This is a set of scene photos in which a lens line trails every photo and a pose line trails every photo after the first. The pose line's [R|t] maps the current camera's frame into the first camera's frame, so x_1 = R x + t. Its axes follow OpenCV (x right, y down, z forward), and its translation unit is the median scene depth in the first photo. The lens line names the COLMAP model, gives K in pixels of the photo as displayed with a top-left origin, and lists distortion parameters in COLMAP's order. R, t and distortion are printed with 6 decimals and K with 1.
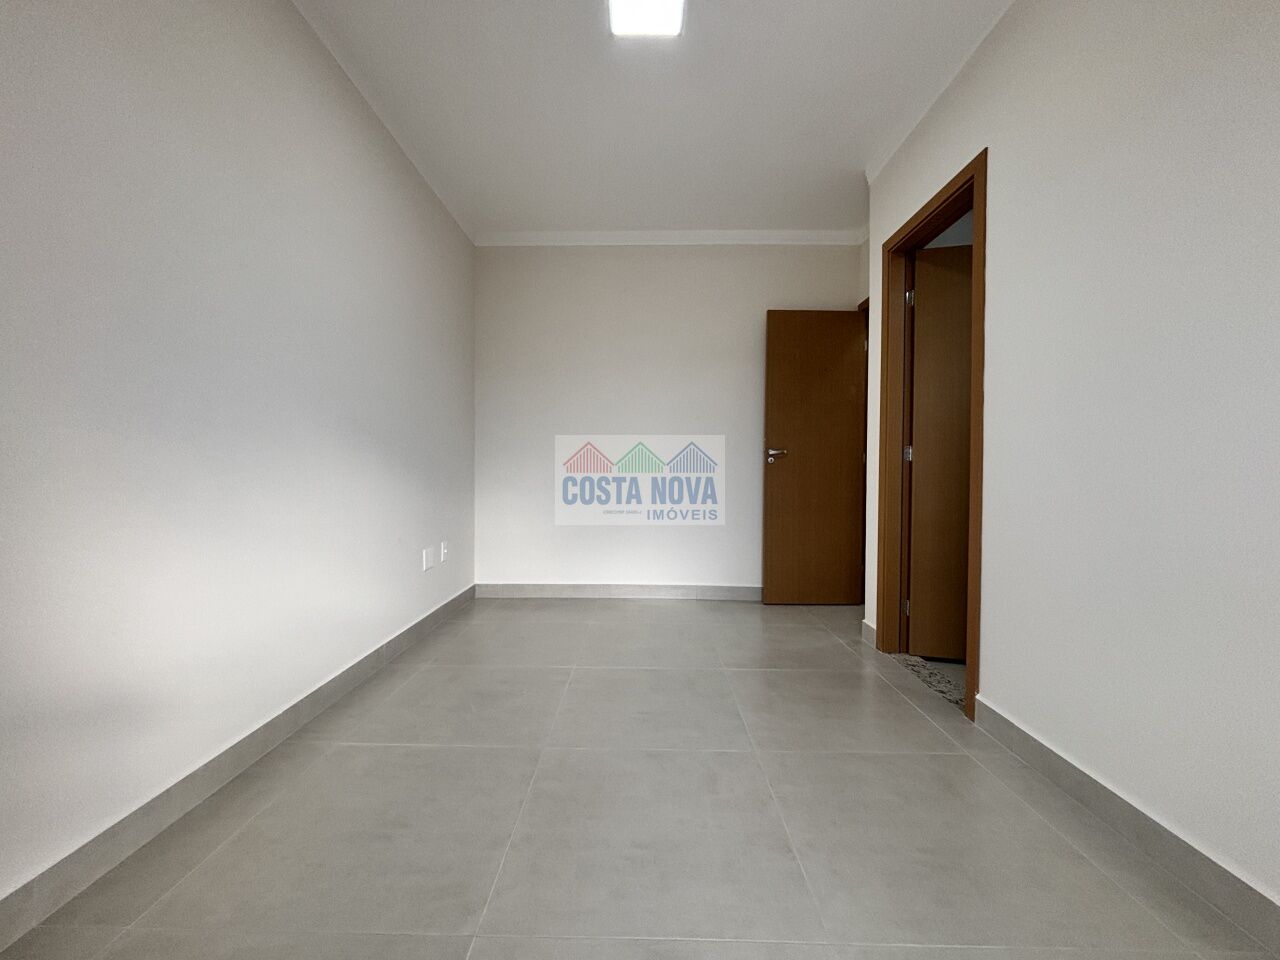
lens RADIAL K [[518.6, 0, 639.2], [0, 518.6, 476.0], [0, 0, 1]] dist [-0.001329, 0.001236]
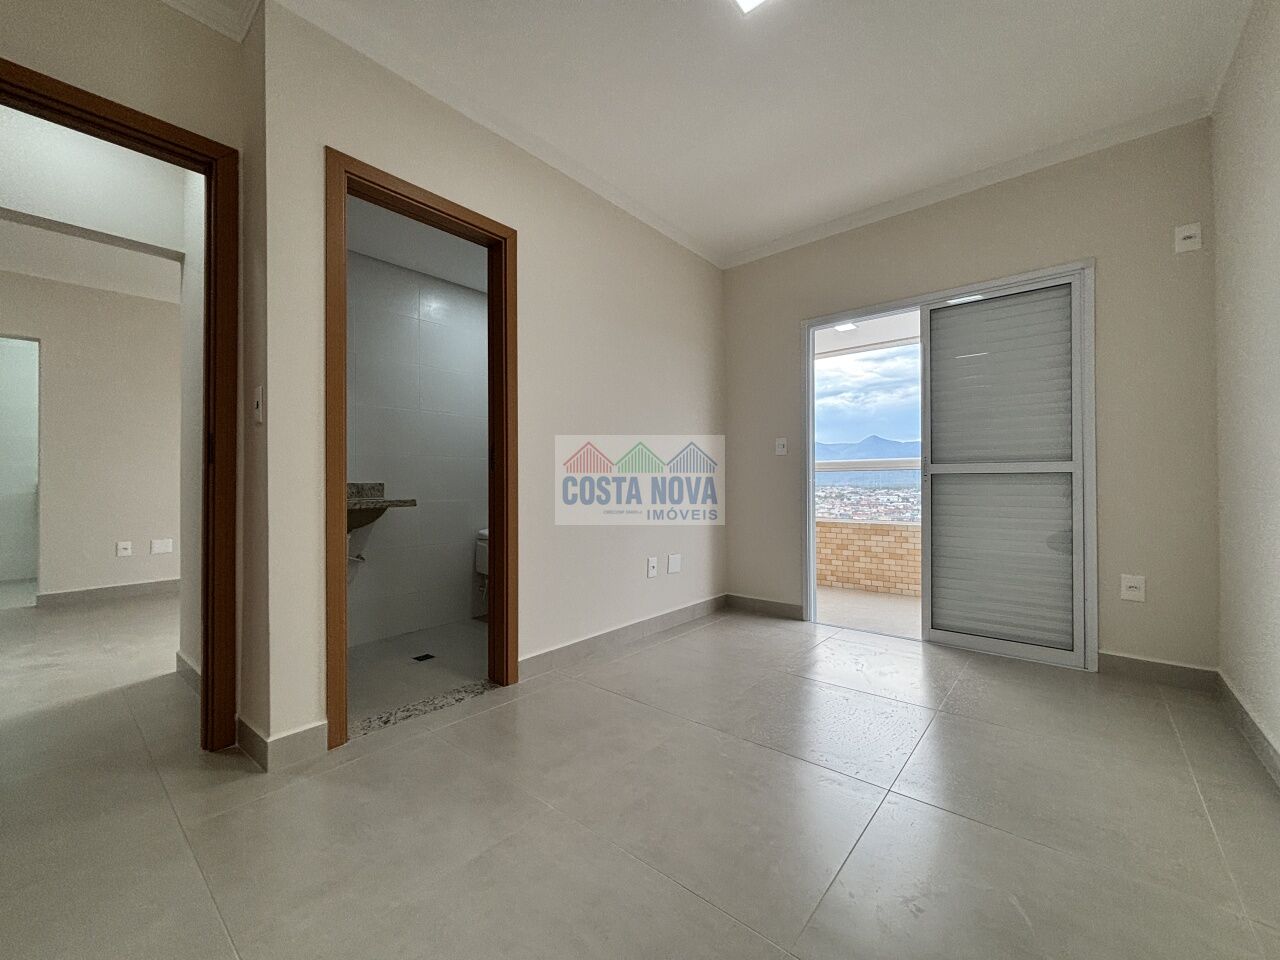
lens RADIAL K [[518.6, 0, 639.4], [0, 518.6, 476.9], [0, 0, 1]] dist [-0.001329, 0.001236]
pose [[-0.770374, 0.001531, 0.637591, -0.327654], [0.003686, 0.999991, 0.002053, -0.019687], [-0.637582, 0.003931, -0.770373, 1.519639]]
